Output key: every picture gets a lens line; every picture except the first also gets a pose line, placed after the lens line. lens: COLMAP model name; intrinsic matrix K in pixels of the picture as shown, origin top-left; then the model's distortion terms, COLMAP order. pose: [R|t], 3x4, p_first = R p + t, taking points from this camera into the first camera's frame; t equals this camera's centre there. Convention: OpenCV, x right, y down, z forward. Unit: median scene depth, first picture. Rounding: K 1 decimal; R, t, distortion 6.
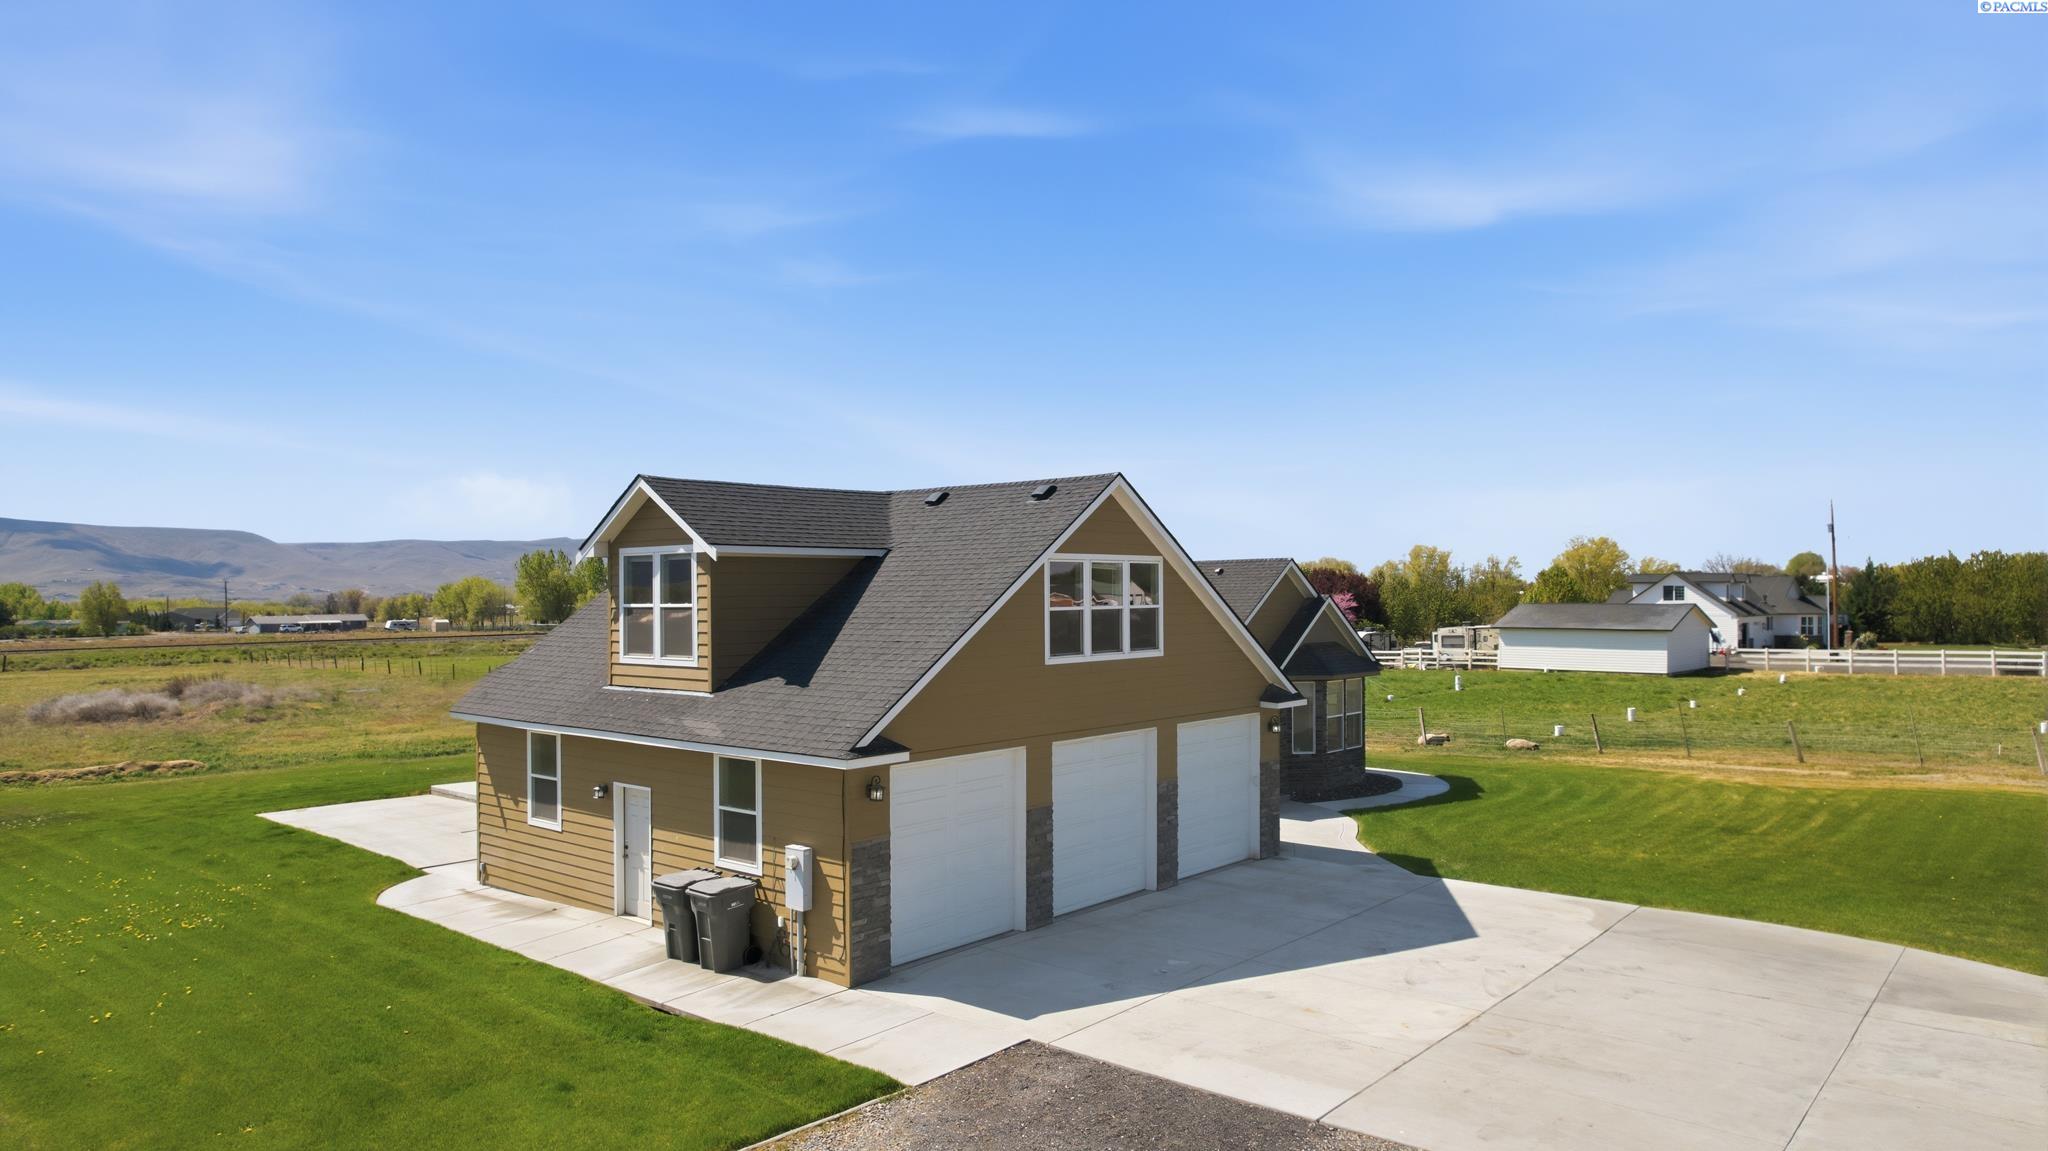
lens RADIAL K [[1308.9, 0, 1021.8], [0, 1308.9, 580.9], [0, 0, 1]] dist [-0.029127, -0.000448]
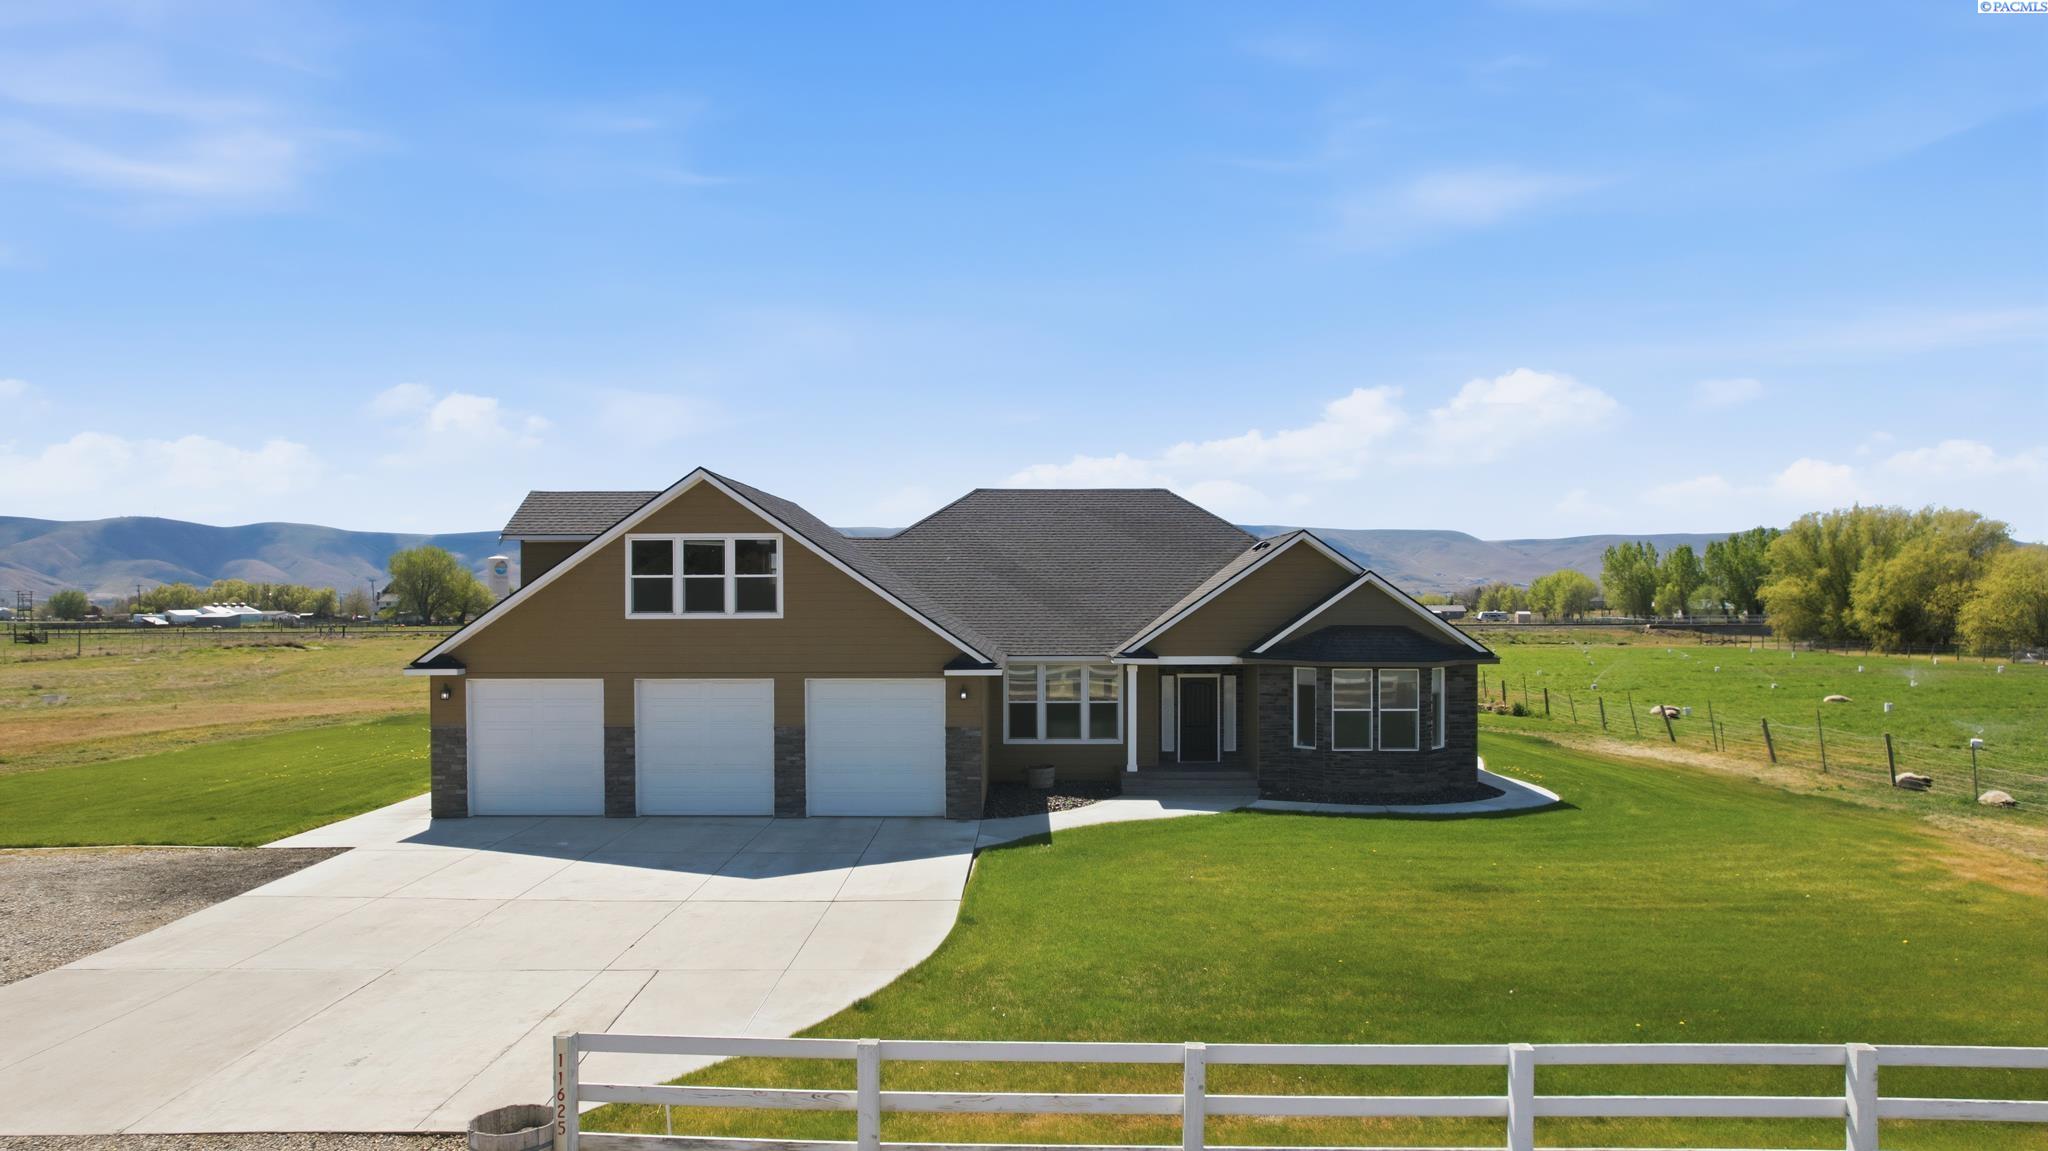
lens RADIAL K [[1308.9, 0, 1020.4], [0, 1308.9, 584.4], [0, 0, 1]] dist [-0.029127, -0.000448]
pose [[0.644420, 0.000424, -0.764672, 1.181512], [0.004699, 0.999979, 0.004515, 0.023772], [0.764657, -0.006502, 0.644404, 0.425349]]
